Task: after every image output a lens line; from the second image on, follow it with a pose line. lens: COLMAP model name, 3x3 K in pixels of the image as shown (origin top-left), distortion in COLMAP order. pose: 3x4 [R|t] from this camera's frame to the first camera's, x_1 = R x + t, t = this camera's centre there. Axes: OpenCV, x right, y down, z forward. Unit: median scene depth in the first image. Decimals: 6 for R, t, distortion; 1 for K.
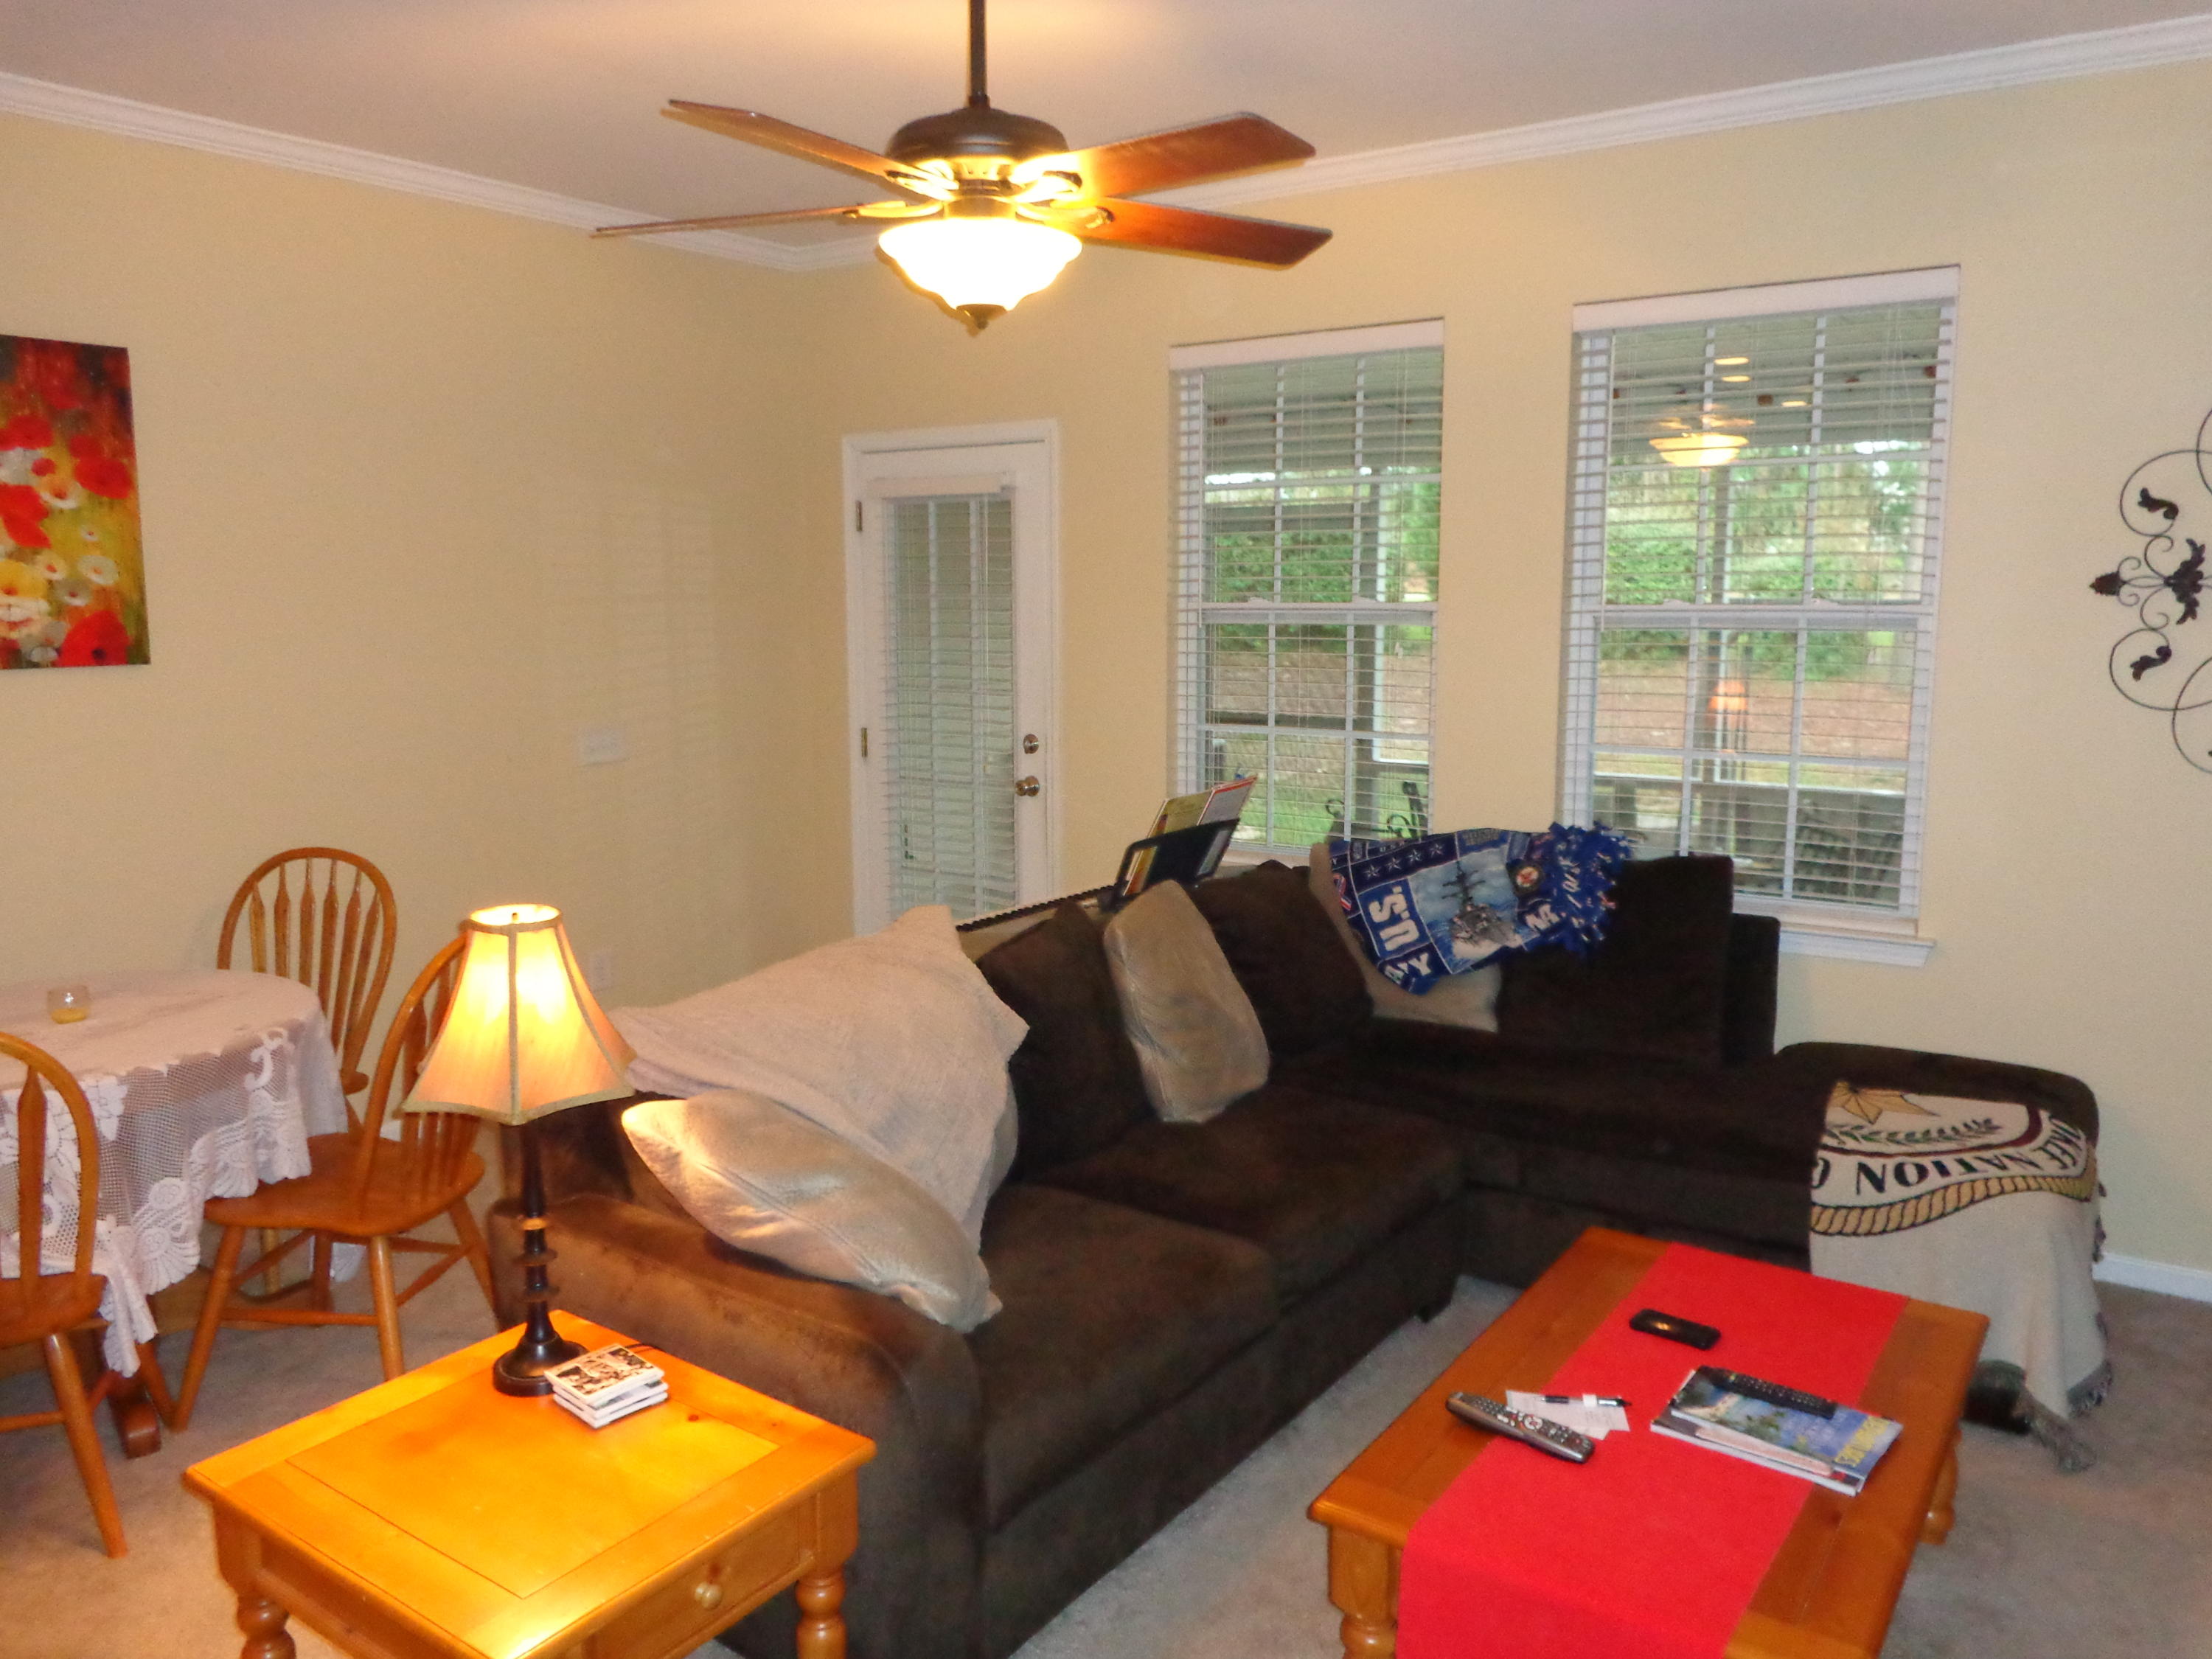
lens RADIAL K [[1640.1, 0, 1111.7], [0, 1640.1, 827.8], [0, 0, 1]] dist [-0.002385, -0.009031]
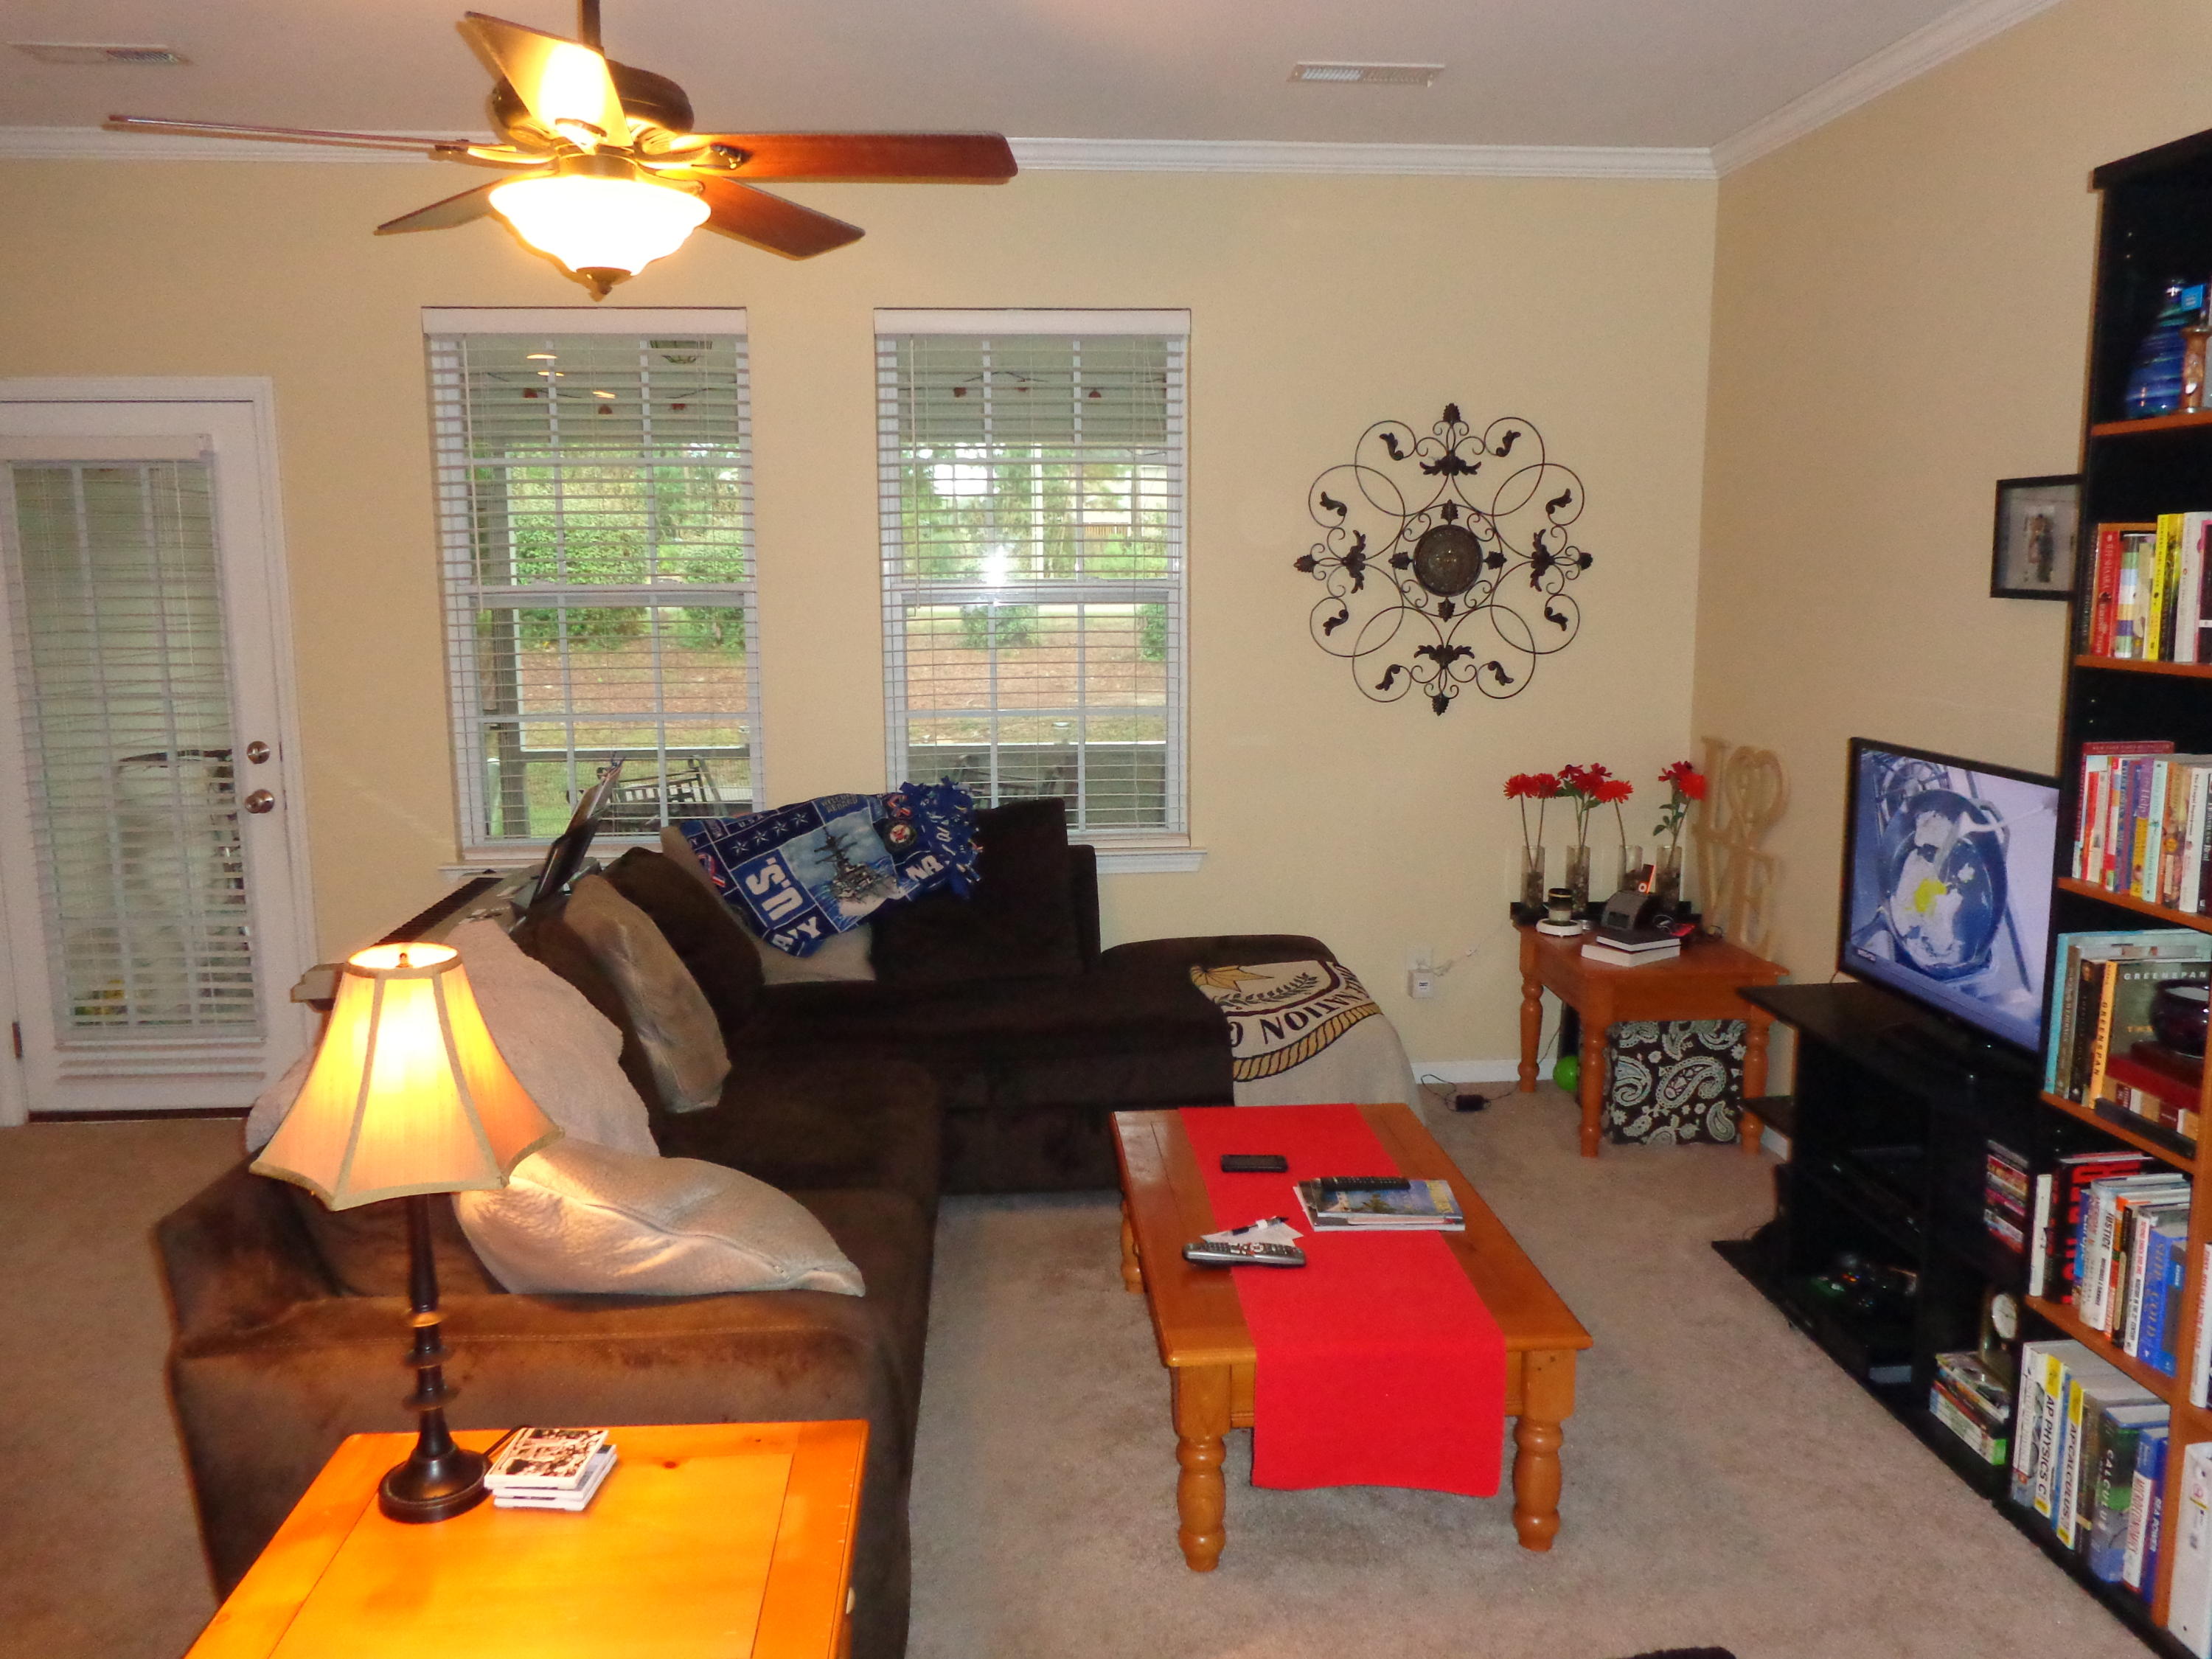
lens RADIAL K [[1640.1, 0, 1122.6], [0, 1640.1, 827.3], [0, 0, 1]] dist [-0.002385, -0.009031]
pose [[0.770408, -0.101815, 0.629369, -0.333061], [0.096101, 0.994432, 0.043236, -0.007640], [-0.630266, 0.027174, 0.775903, 0.061568]]
